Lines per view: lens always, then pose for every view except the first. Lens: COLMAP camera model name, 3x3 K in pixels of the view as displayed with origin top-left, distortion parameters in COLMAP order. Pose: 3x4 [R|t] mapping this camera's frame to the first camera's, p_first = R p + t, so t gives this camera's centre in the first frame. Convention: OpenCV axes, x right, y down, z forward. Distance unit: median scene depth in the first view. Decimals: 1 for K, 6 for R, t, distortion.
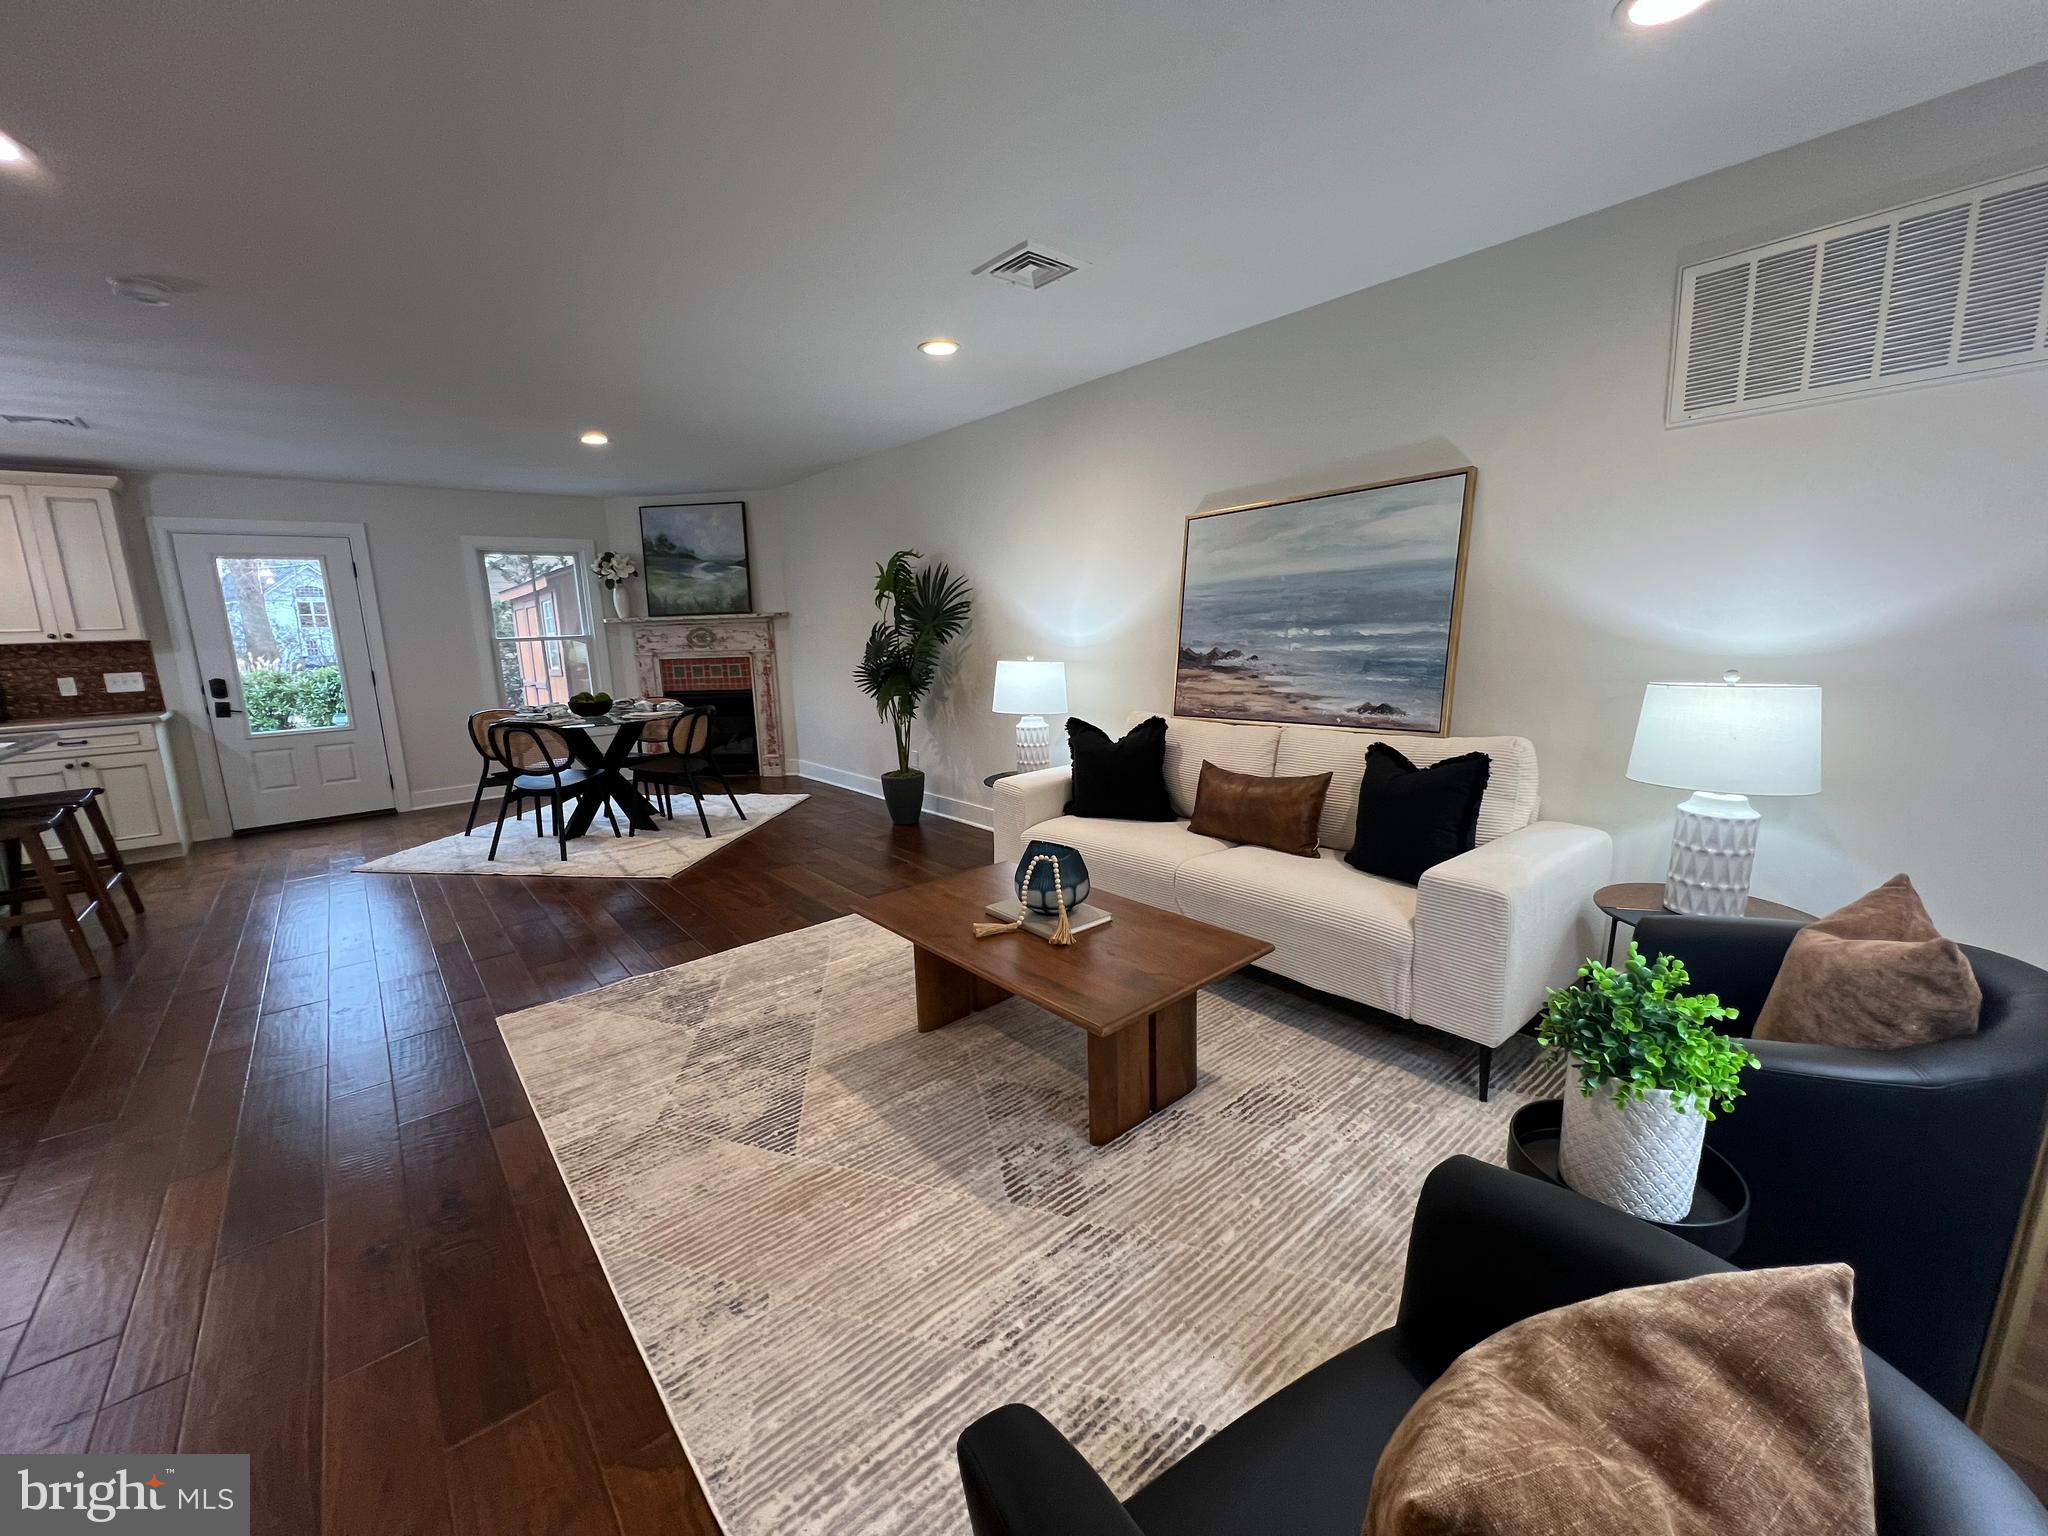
lens RADIAL K [[814.4, 0, 1019.0], [0, 814.4, 767.6], [0, 0, 1]] dist [-0.000493, -0.000454]
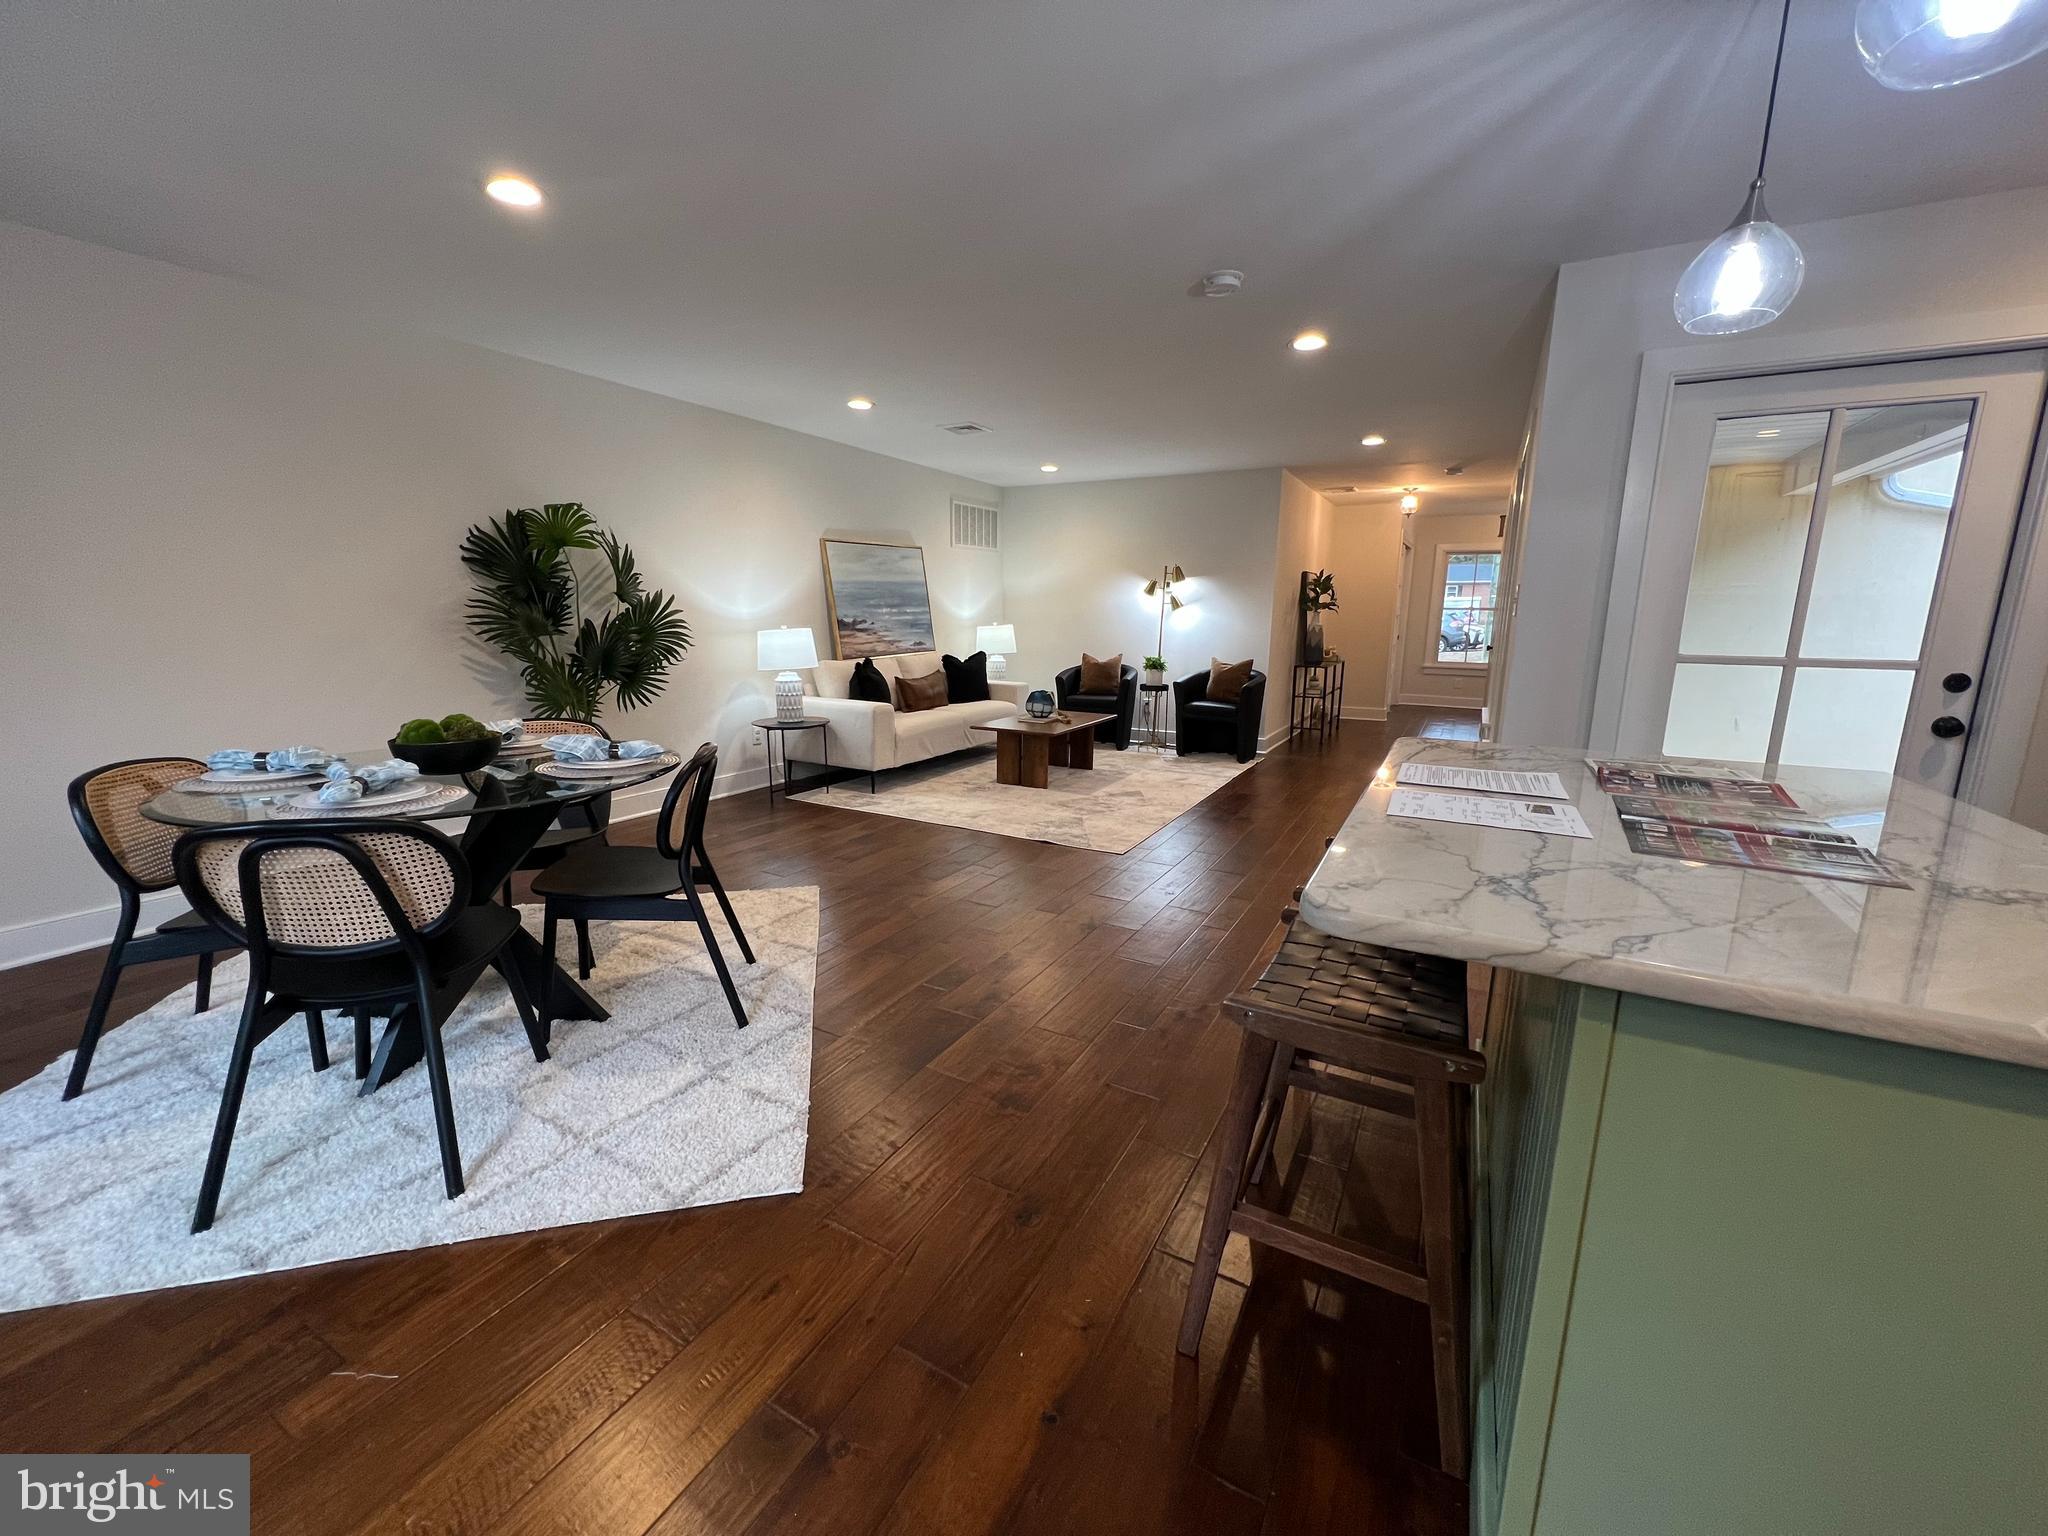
lens RADIAL K [[814.4, 0, 1017.6], [0, 814.4, 770.2], [0, 0, 1]] dist [-0.000493, -0.000454]
pose [[-0.355837, -0.152397, 0.922039, -1.027326], [0.169333, 0.959770, 0.223983, -0.109288], [-0.919079, 0.235833, -0.315716, 0.859497]]
